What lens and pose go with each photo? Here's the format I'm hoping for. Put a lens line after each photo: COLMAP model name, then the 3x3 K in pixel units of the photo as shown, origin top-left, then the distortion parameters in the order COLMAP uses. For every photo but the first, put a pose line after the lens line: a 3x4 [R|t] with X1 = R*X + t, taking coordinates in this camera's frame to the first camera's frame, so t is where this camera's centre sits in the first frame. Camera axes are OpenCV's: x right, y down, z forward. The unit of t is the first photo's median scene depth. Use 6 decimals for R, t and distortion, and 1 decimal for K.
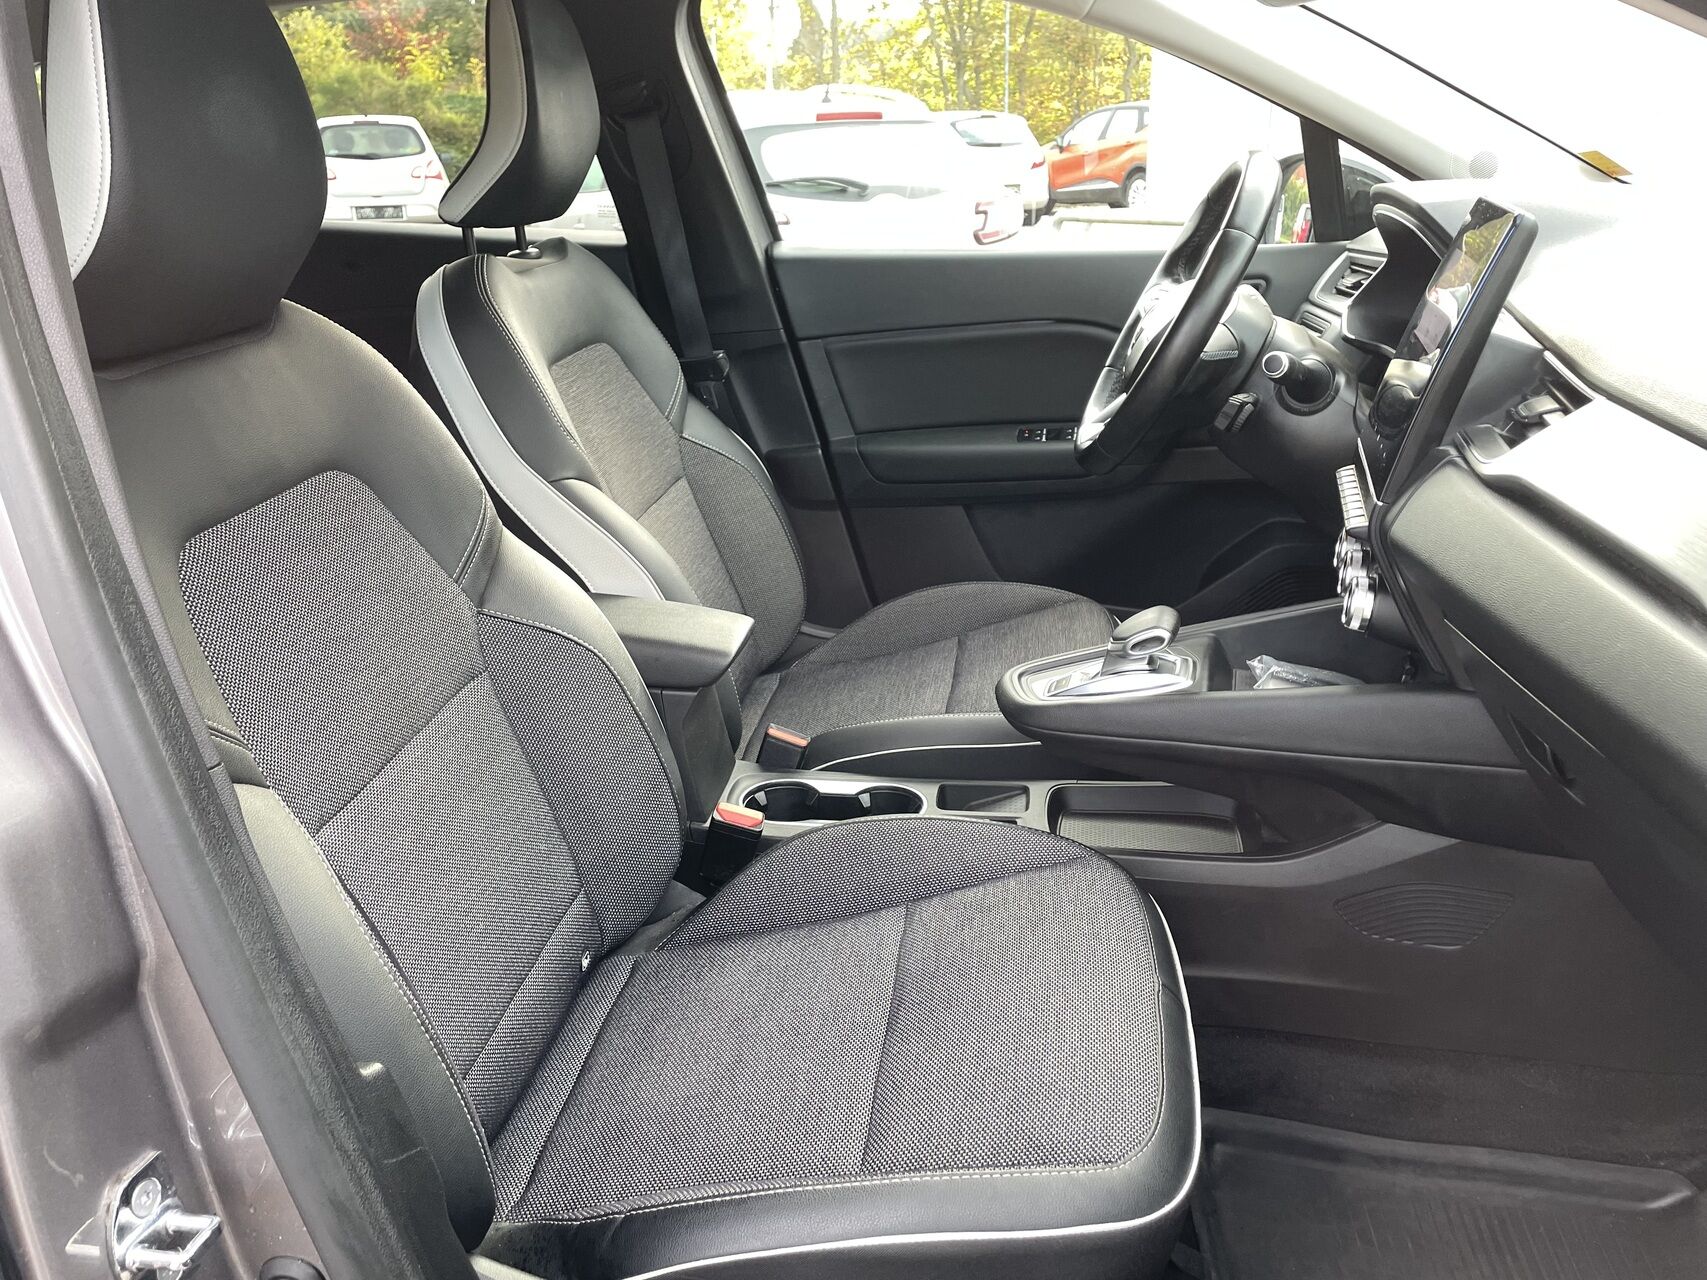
lens RADIAL K [[1320.5, 0, 853.5], [0, 1320.5, 640.0], [0, 0, 1]] dist [0.000008, -0.005193]
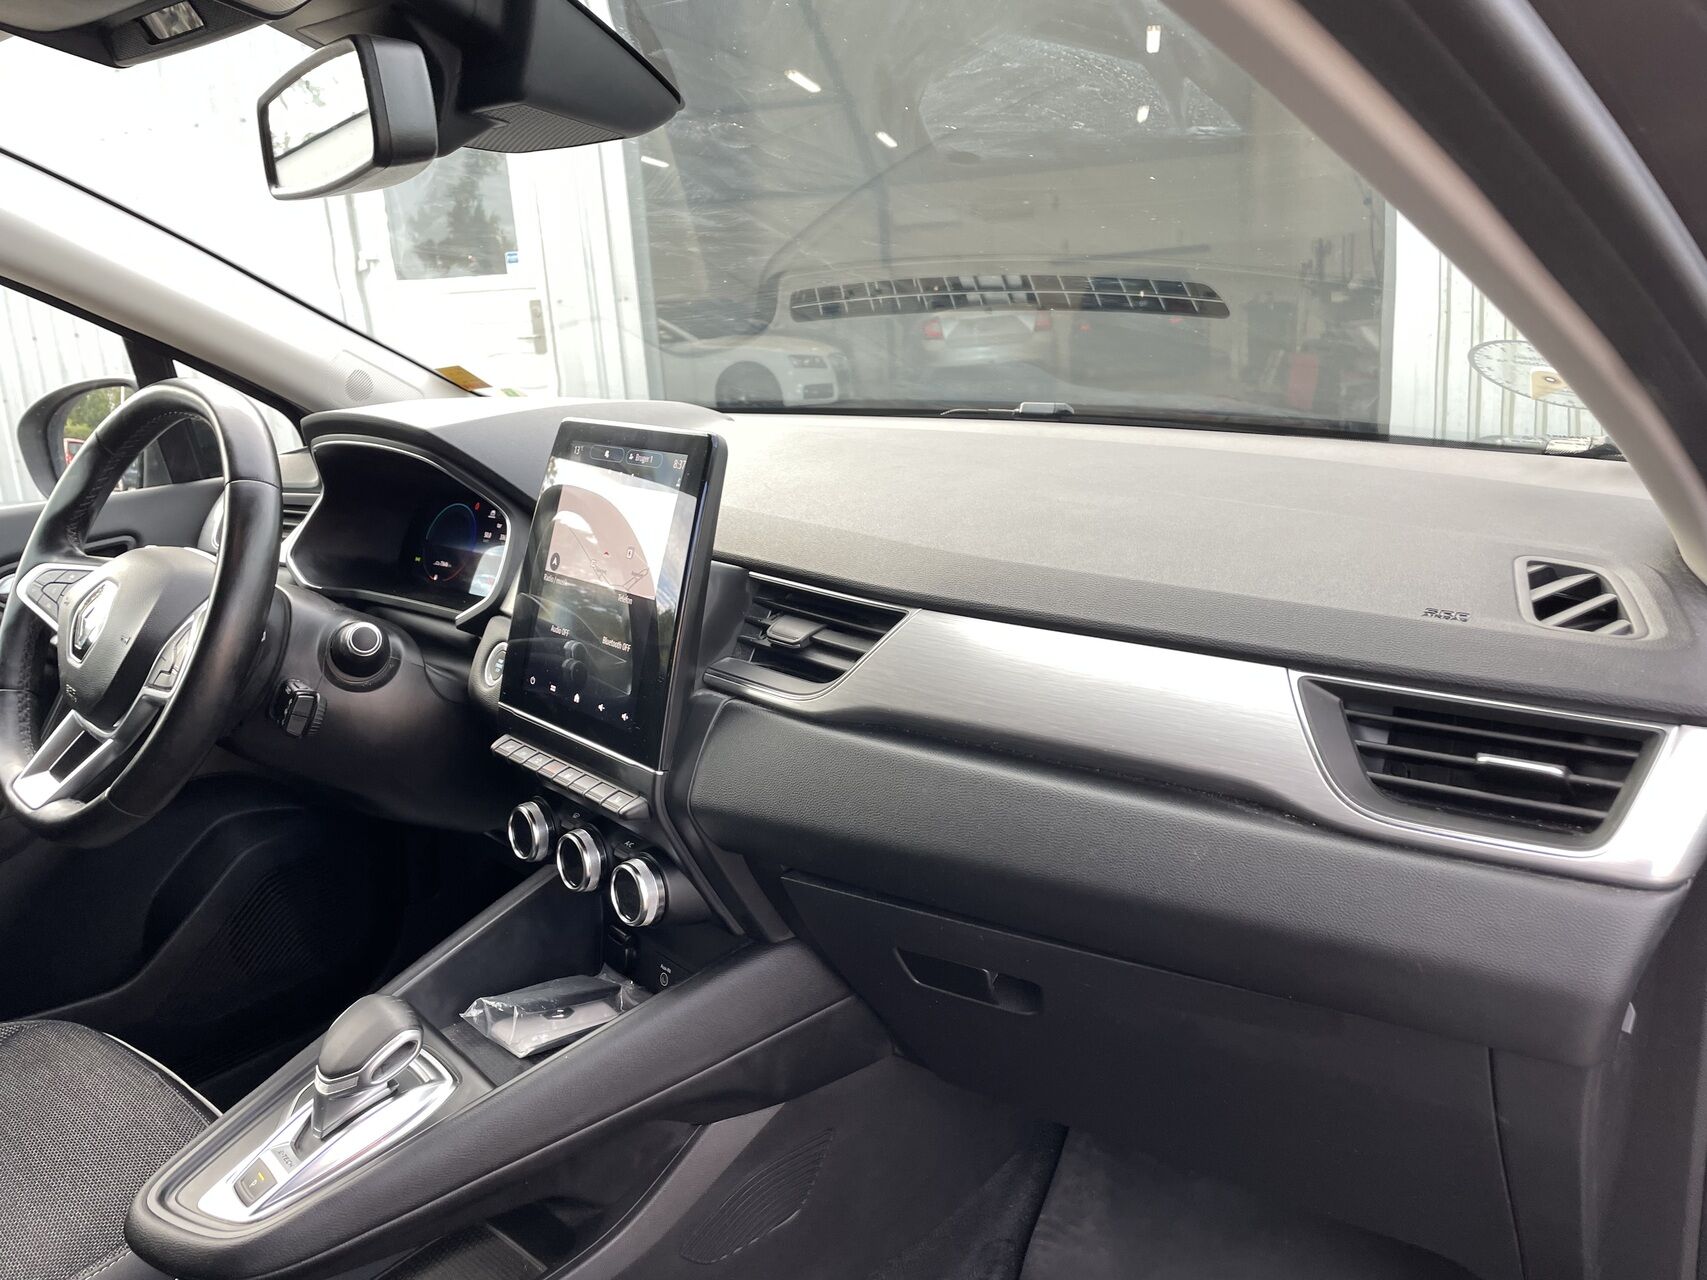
lens RADIAL K [[1320.5, 0, 853.5], [0, 1320.5, 640.0], [0, 0, 1]] dist [0.000008, -0.005193]
pose [[0.473684, -0.200511, 0.857566, -0.216078], [0.325910, 0.944519, 0.040823, -0.159068], [-0.818173, 0.260152, 0.512752, 0.403146]]
